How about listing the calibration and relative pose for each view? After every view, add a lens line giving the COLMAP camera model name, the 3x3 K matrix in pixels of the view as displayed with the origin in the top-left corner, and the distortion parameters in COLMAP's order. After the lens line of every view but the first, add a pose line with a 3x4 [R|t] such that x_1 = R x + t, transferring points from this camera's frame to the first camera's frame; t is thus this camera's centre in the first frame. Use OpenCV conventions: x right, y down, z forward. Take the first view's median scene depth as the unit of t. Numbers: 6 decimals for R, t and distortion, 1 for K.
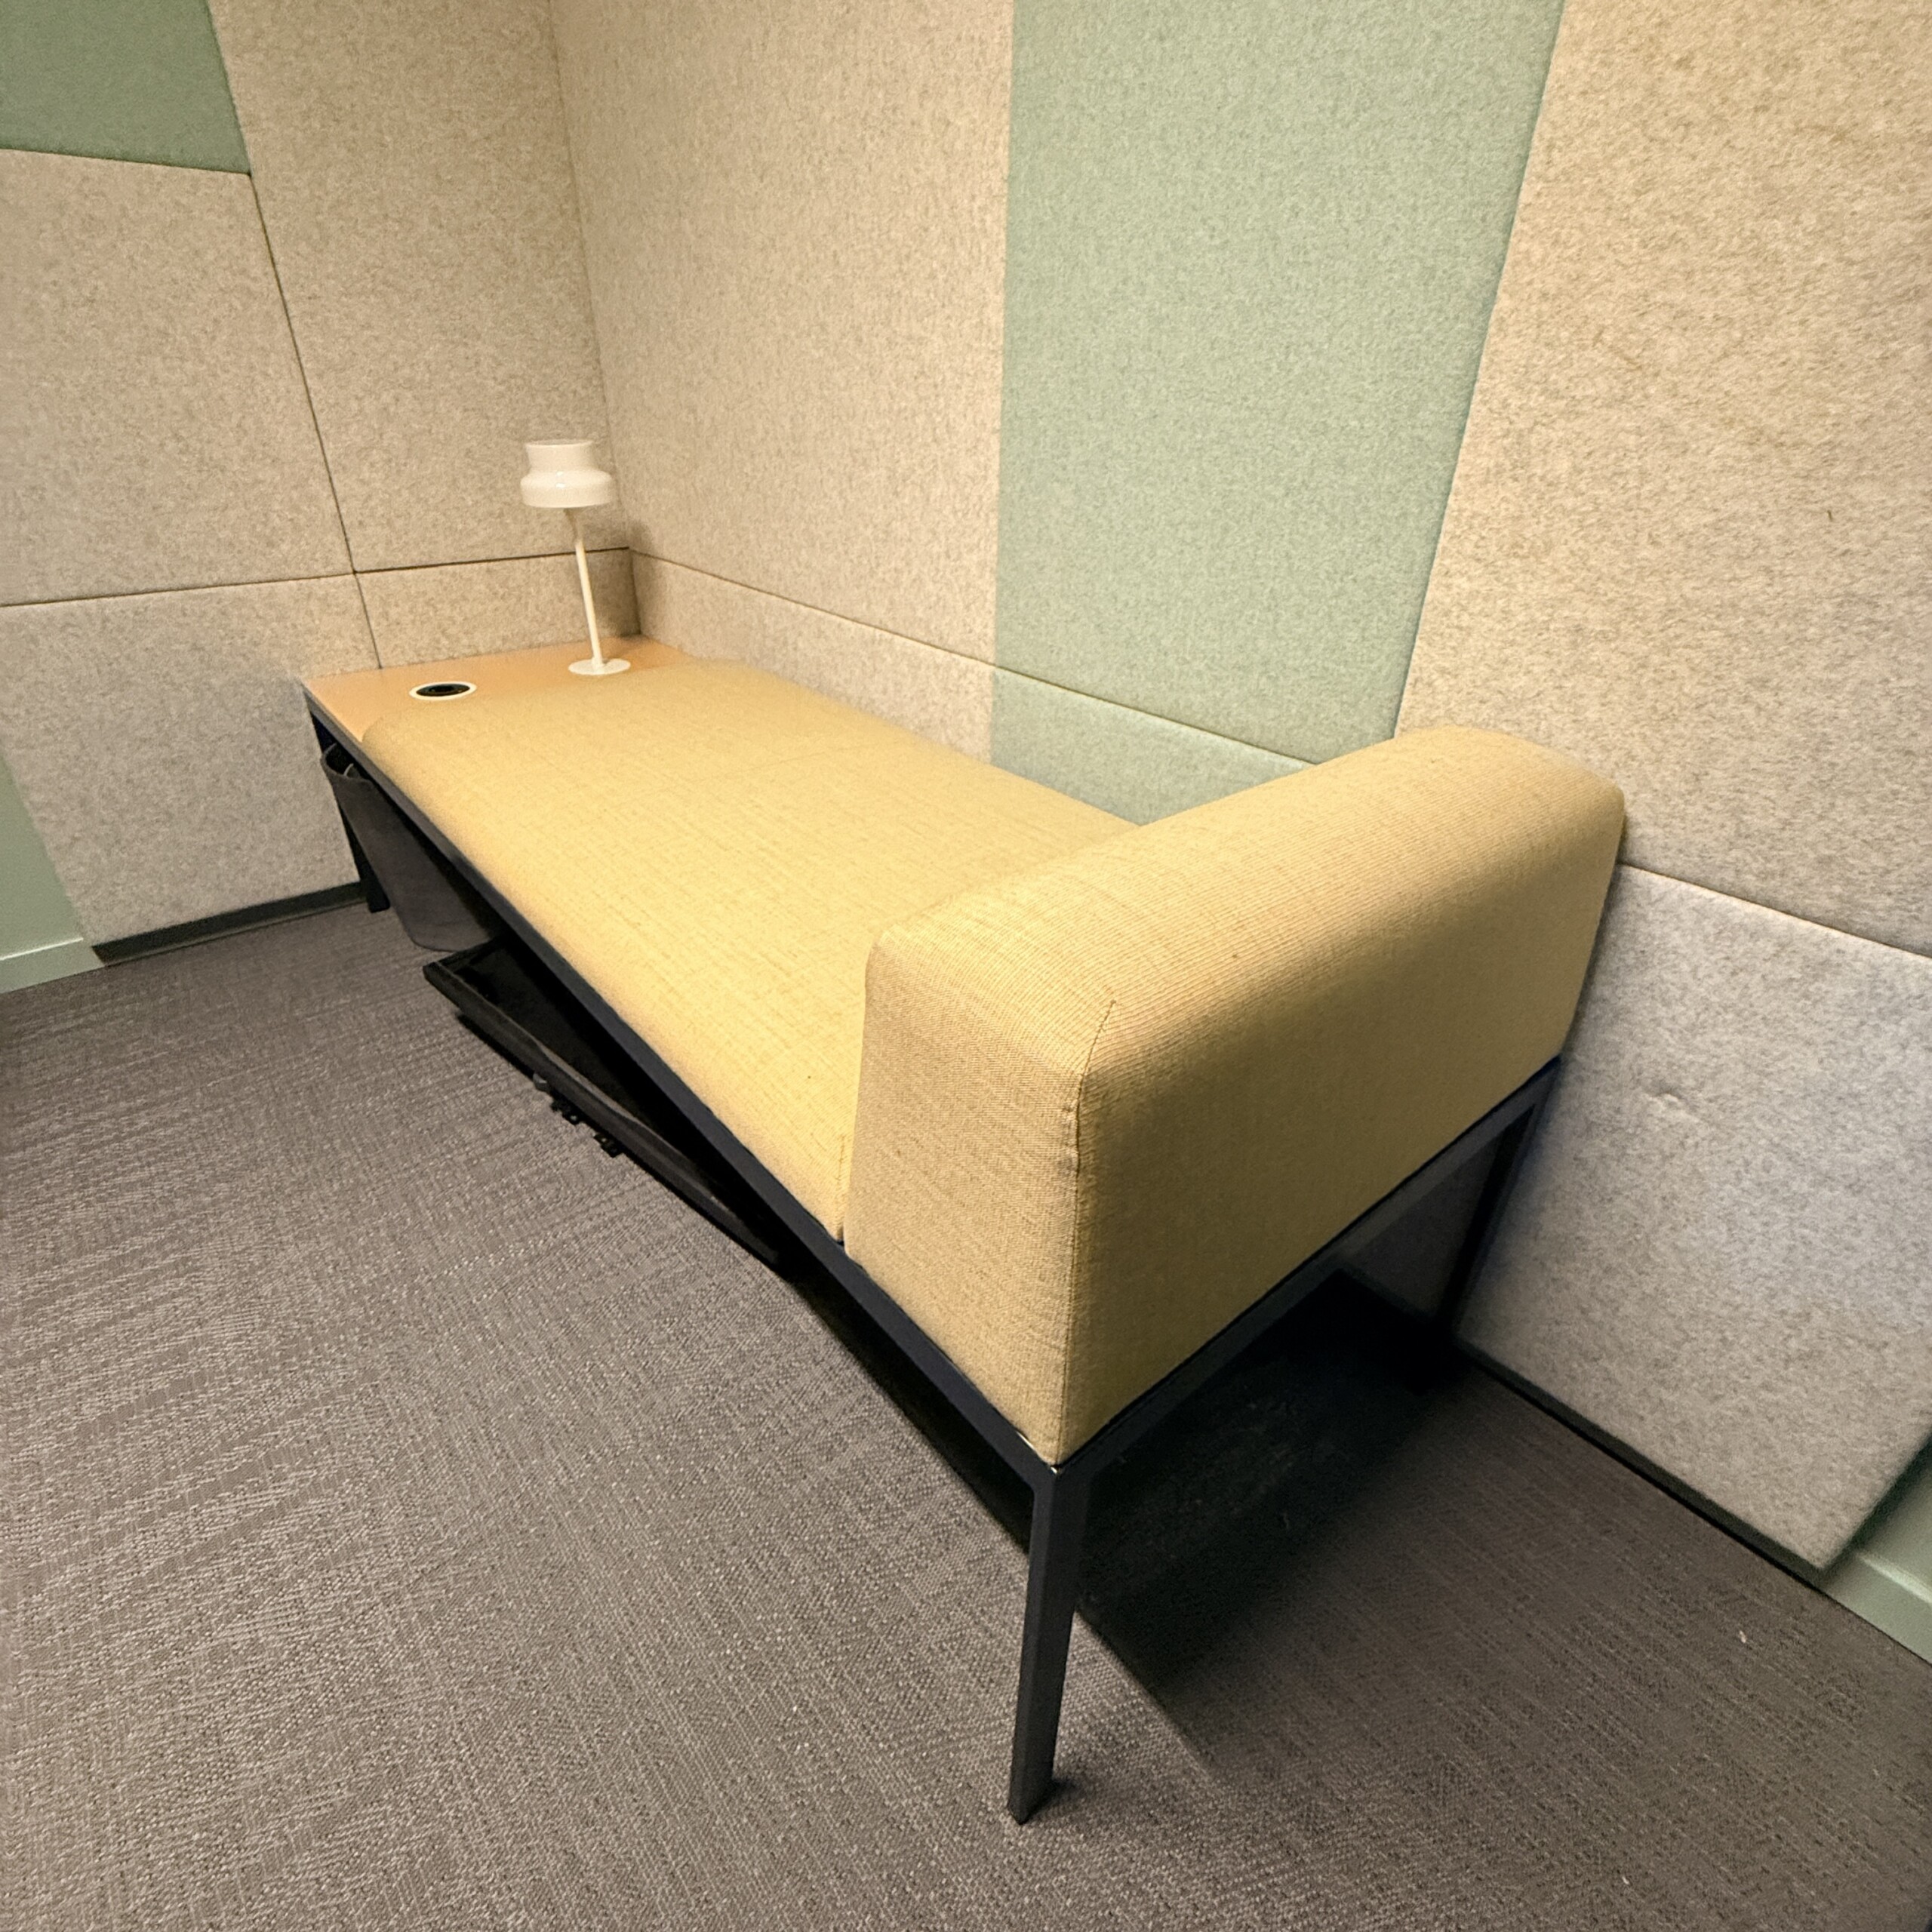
lens RADIAL K [[1030.9, 0, 966.0], [0, 1030.9, 966.0], [0, 0, 1]] dist [0.001288, -0.000140]
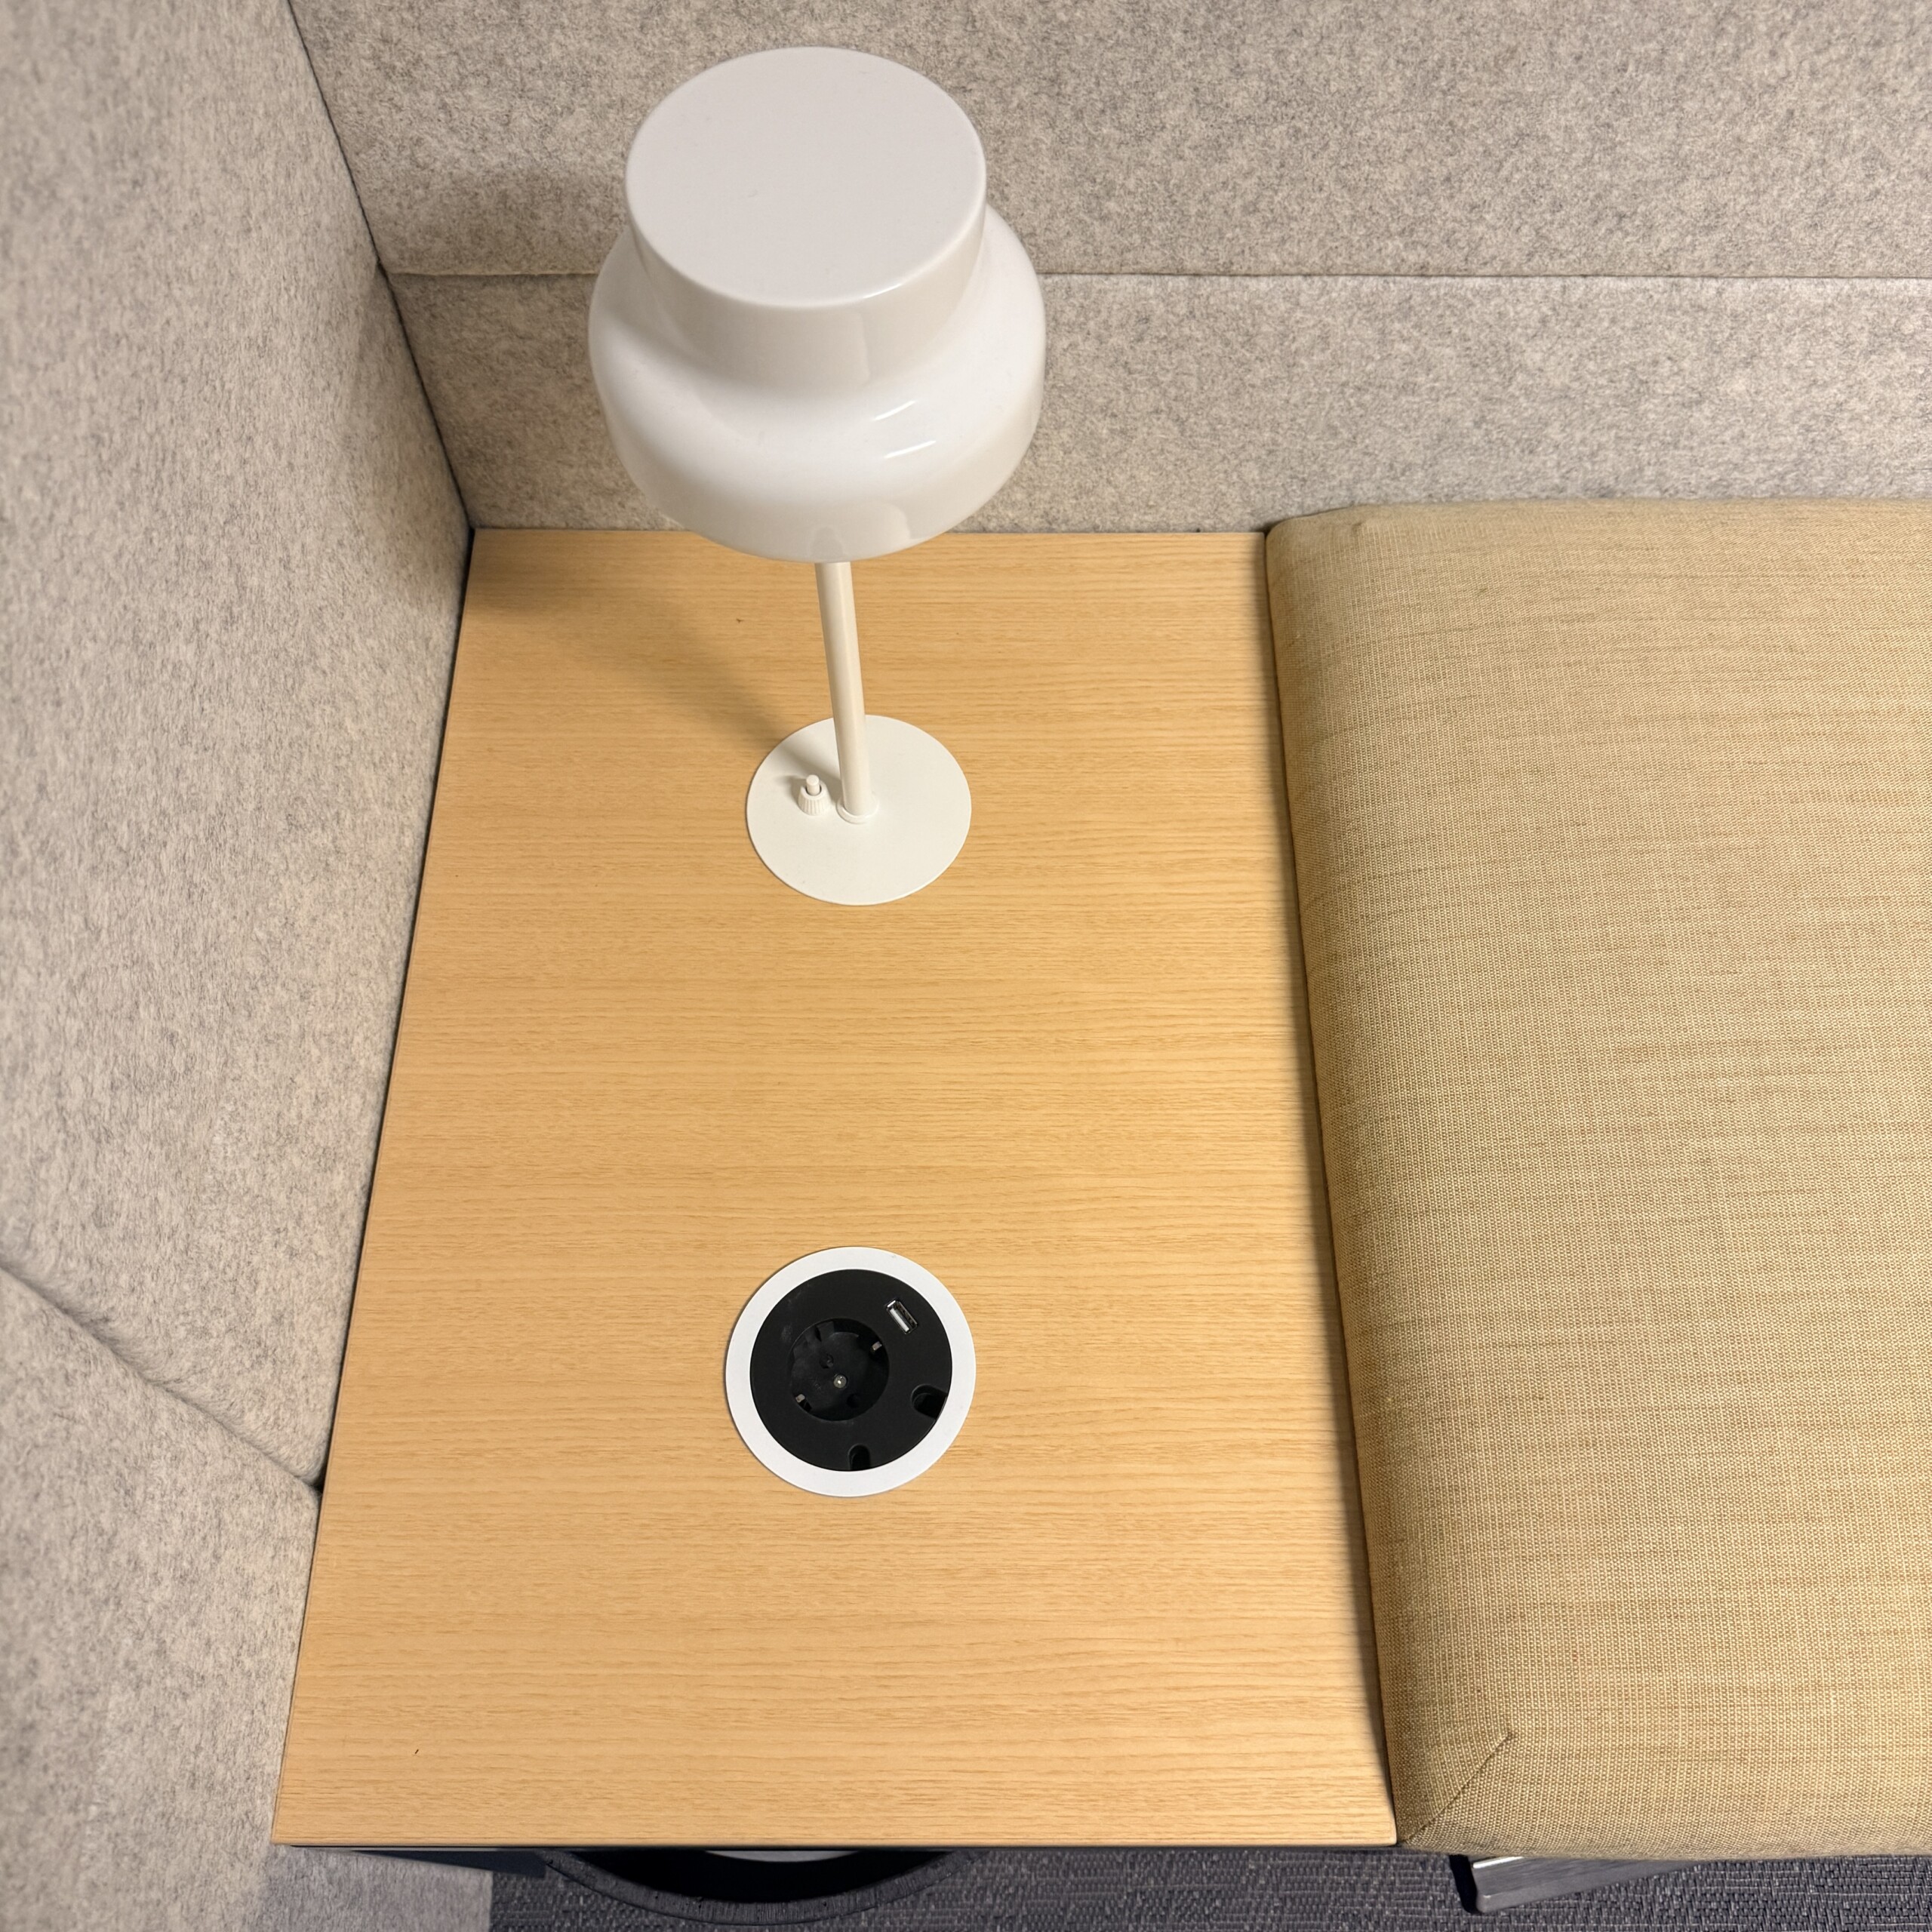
lens RADIAL K [[1846.3, 0, 963.2], [0, 1846.3, 961.2], [0, 0, 1]] dist [0.062758, -0.124309]
pose [[0.637930, -0.690803, 0.340349, -0.777999], [0.393985, 0.672503, 0.626511, -0.809386], [-0.661681, -0.265578, 0.701175, 0.949426]]
